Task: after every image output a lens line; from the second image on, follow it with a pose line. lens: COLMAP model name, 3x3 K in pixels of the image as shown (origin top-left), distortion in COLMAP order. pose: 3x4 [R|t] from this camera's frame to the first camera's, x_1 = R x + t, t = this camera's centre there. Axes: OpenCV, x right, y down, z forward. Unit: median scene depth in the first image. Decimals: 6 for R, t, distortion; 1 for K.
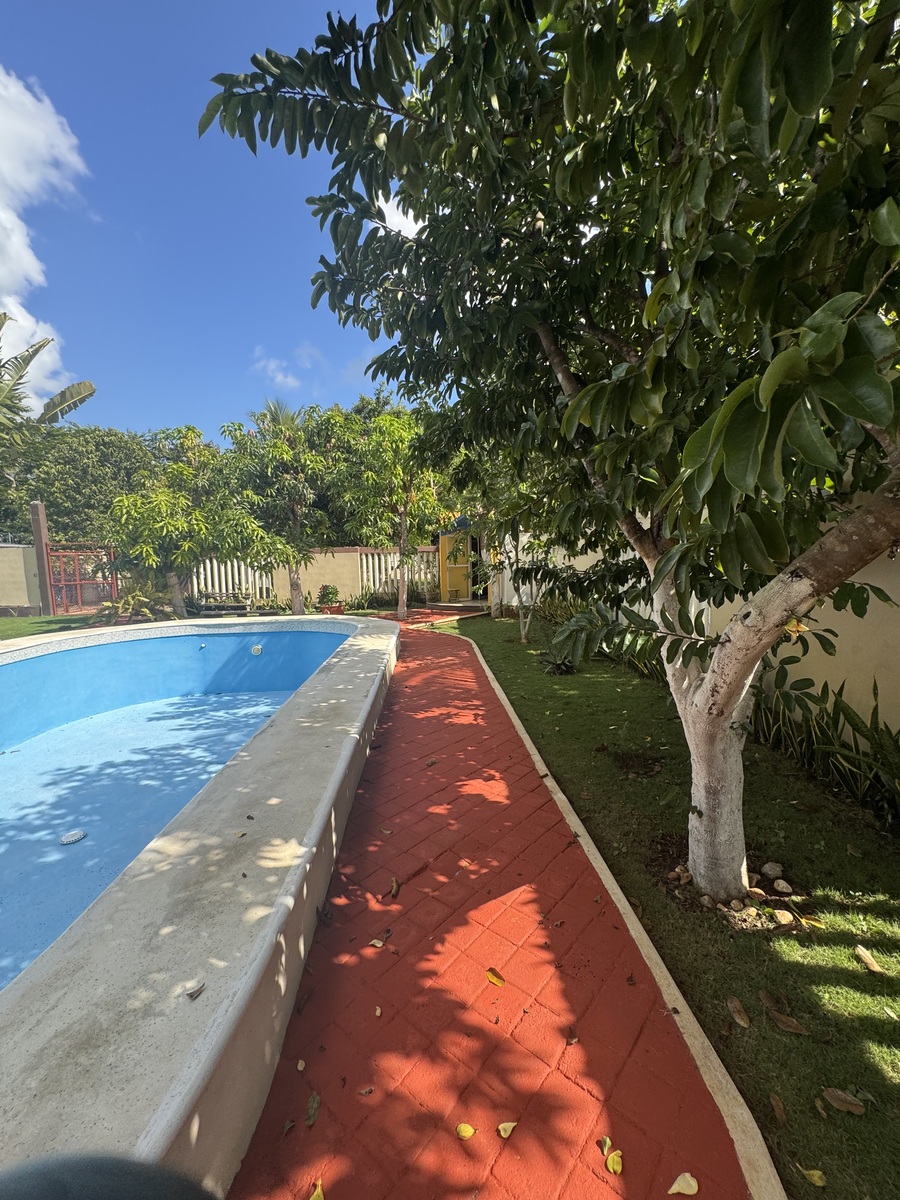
lens RADIAL K [[481.9, 0, 451.0], [0, 481.9, 598.5], [0, 0, 1]] dist [-0.001300, 0.000345]
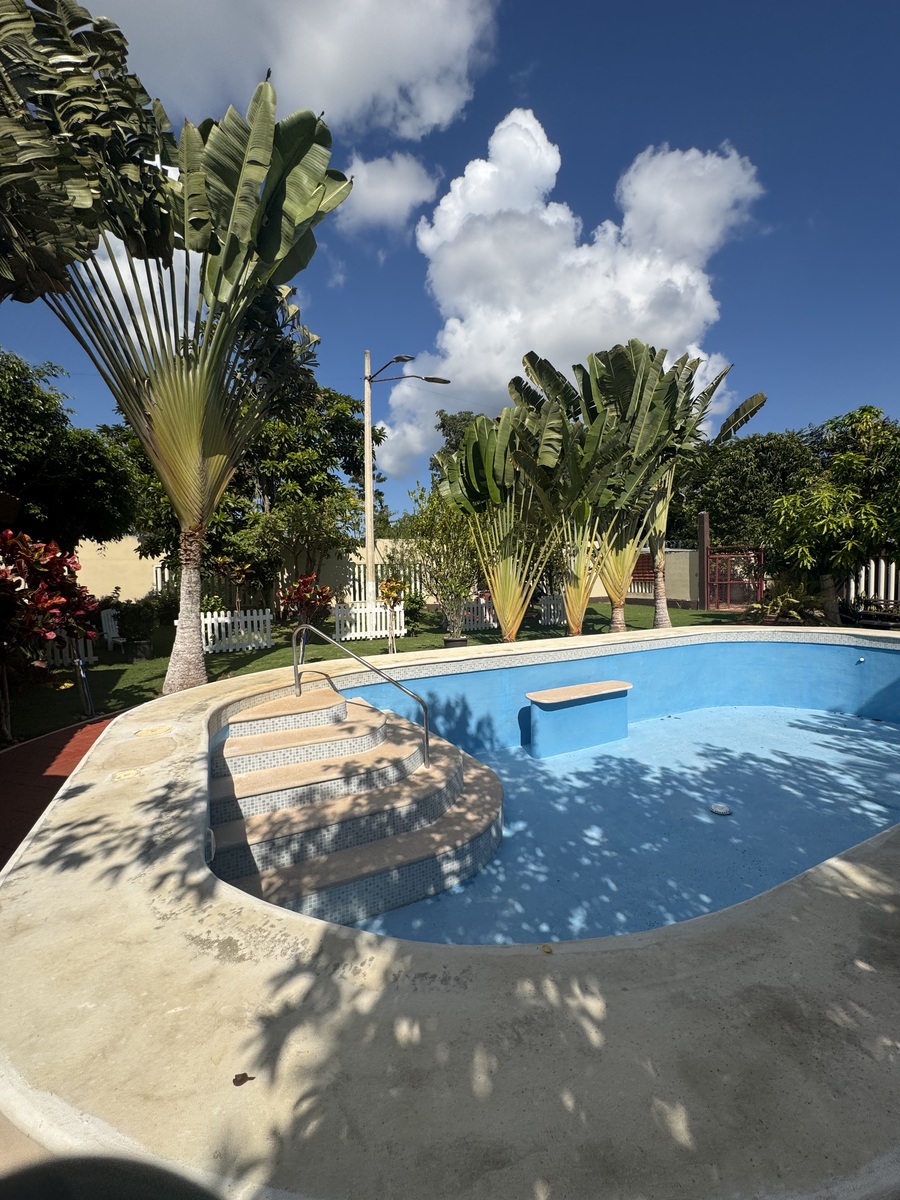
lens RADIAL K [[481.9, 0, 452.6], [0, 481.9, 598.8], [0, 0, 1]] dist [-0.001300, 0.000345]
pose [[0.391336, 0.063474, -0.918056, -0.034914], [-0.064967, 0.997035, 0.041241, 0.001940], [0.917952, 0.043504, 0.394299, -0.037953]]
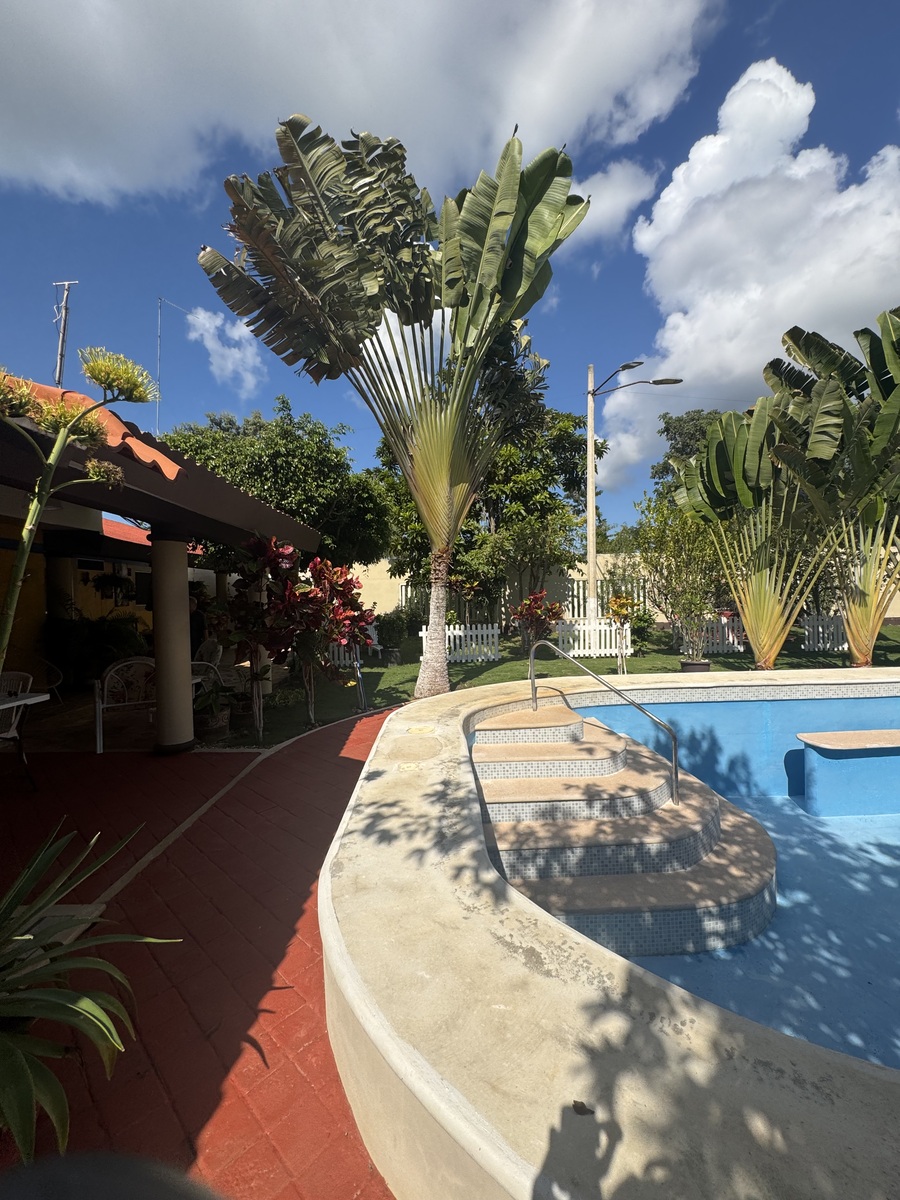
lens RADIAL K [[481.9, 0, 451.2], [0, 481.9, 599.0], [0, 0, 1]] dist [-0.001300, 0.000345]
pose [[-0.027048, 0.033579, -0.999070, -0.053129], [-0.057669, 0.997719, 0.035095, 0.004655], [0.997969, 0.058565, -0.025050, -0.103649]]
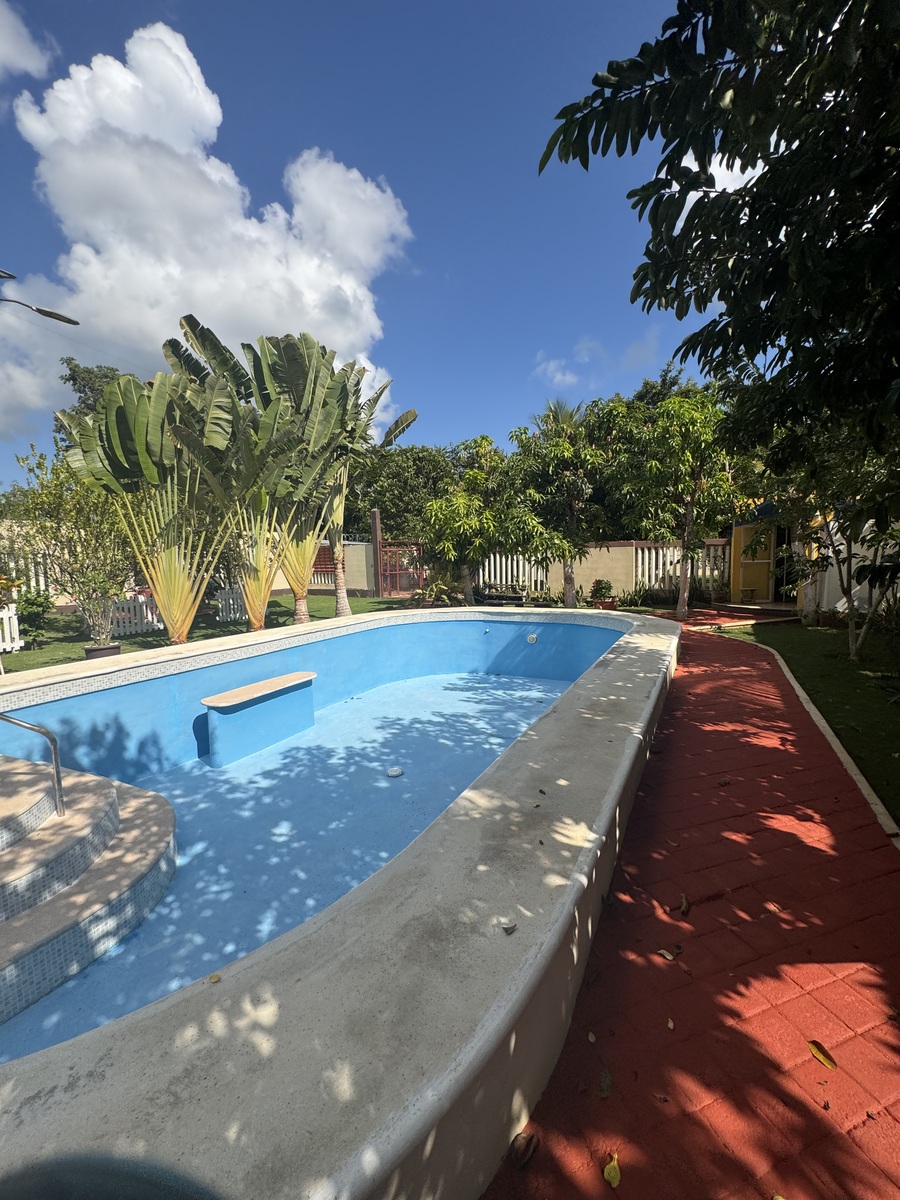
lens RADIAL K [[481.9, 0, 451.4], [0, 481.9, 598.4], [0, 0, 1]] dist [-0.001300, 0.000345]
pose [[0.857250, 0.047483, -0.512706, -0.027752], [-0.041549, 0.998871, 0.023039, 0.000706], [0.513221, 0.001552, 0.858255, -0.020002]]
